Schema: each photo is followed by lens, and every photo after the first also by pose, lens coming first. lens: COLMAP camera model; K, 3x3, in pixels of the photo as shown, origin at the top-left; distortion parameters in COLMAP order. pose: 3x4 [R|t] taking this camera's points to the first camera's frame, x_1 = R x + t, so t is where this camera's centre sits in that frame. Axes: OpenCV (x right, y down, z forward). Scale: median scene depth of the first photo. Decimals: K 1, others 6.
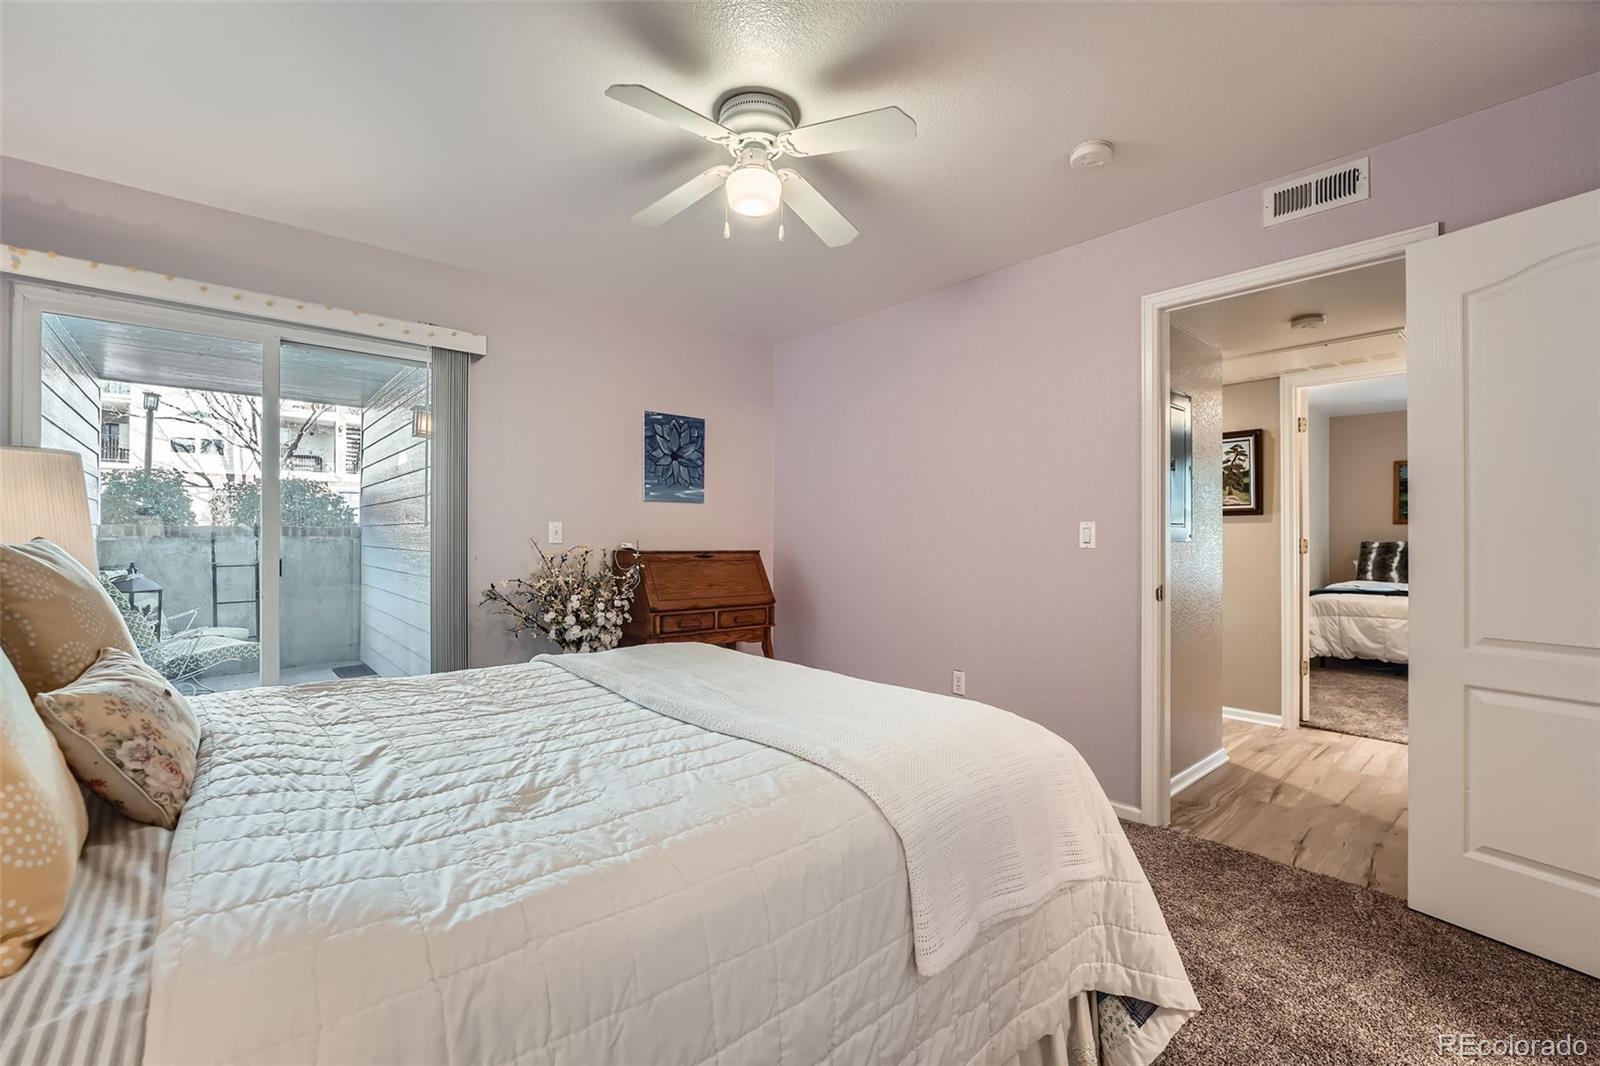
lens RADIAL K [[686.5, 0, 803.2], [0, 686.5, 523.4], [0, 0, 1]] dist [-0.015912, 0.002725]
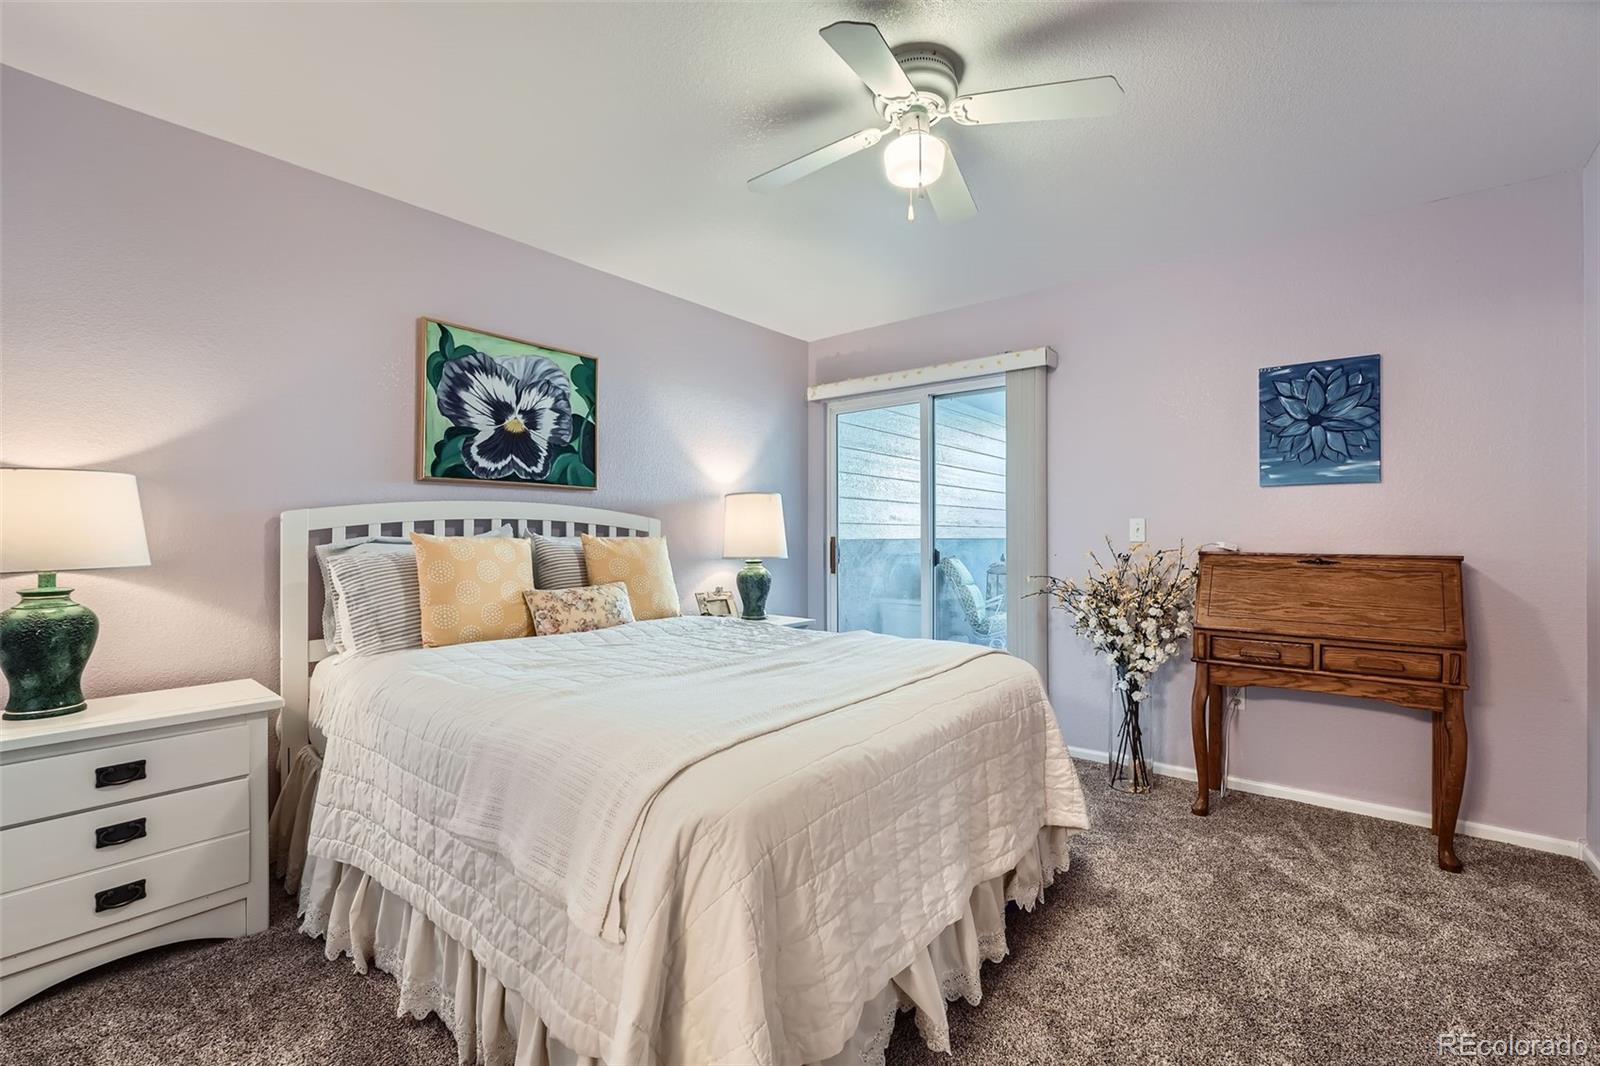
lens RADIAL K [[686.5, 0, 800.5], [0, 686.5, 523.7], [0, 0, 1]] dist [-0.015912, 0.002725]
pose [[0.151699, -0.020482, -0.988214, 0.469024], [0.021108, 0.999624, -0.017478, 0.011098], [0.988201, -0.018208, 0.152074, 0.403619]]
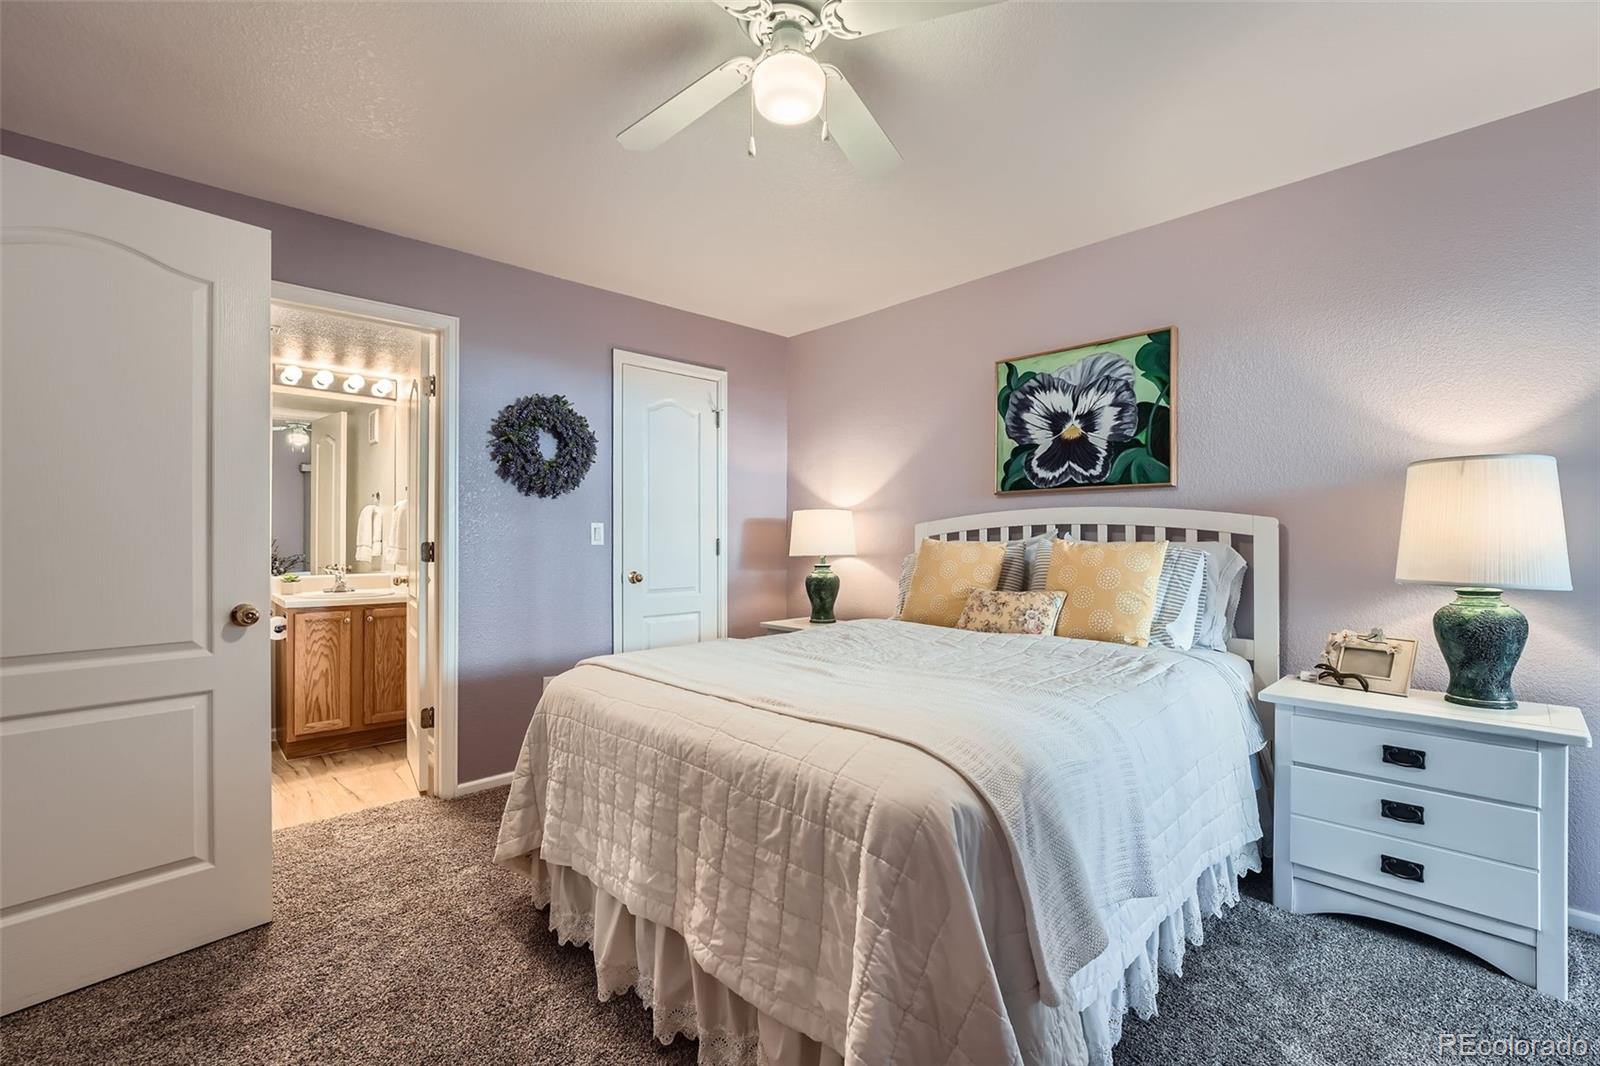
lens RADIAL K [[686.5, 0, 806.6], [0, 686.5, 538.8], [0, 0, 1]] dist [-0.015912, 0.002725]
pose [[-0.999265, 0.001187, -0.038315, -0.031632], [0.001818, 0.999864, -0.016422, 0.015650], [0.038291, -0.016479, -0.999131, 1.011584]]
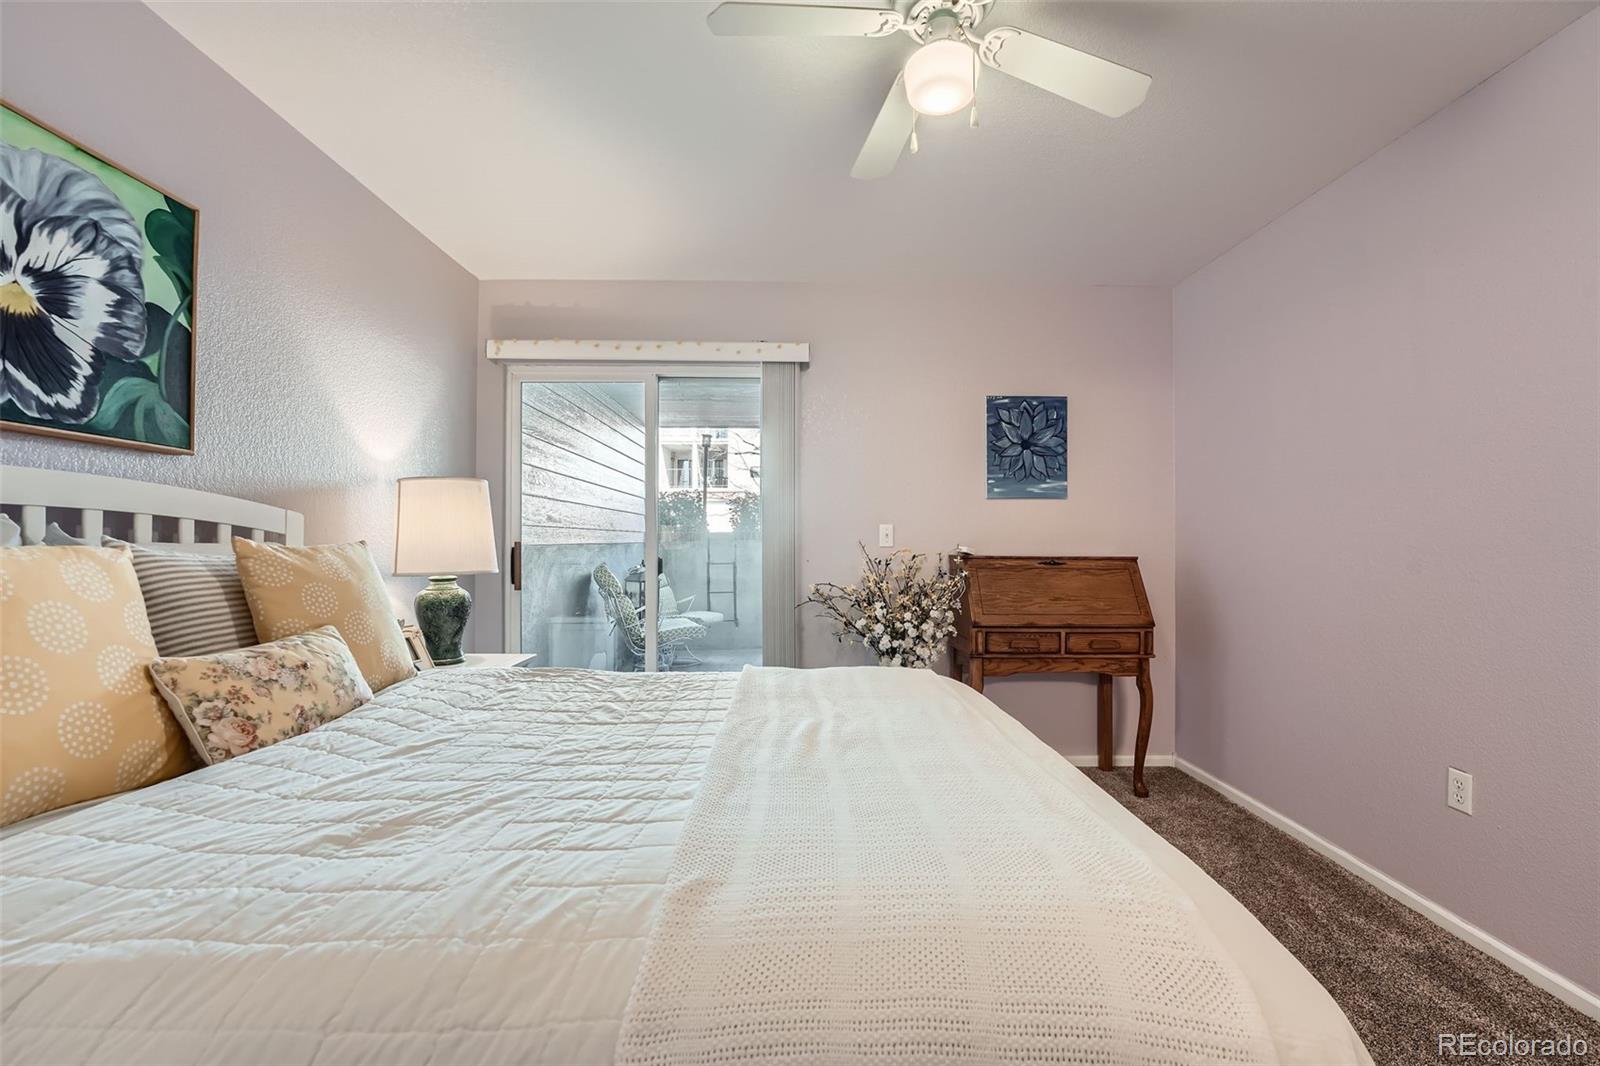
lens RADIAL K [[686.5, 0, 803.4], [0, 686.5, 526.6], [0, 0, 1]] dist [-0.015912, 0.002725]
pose [[0.757723, -0.014565, -0.652413, 0.172078], [0.014606, 0.999879, -0.005358, 0.004326], [0.652413, -0.005469, 0.757844, 0.195016]]
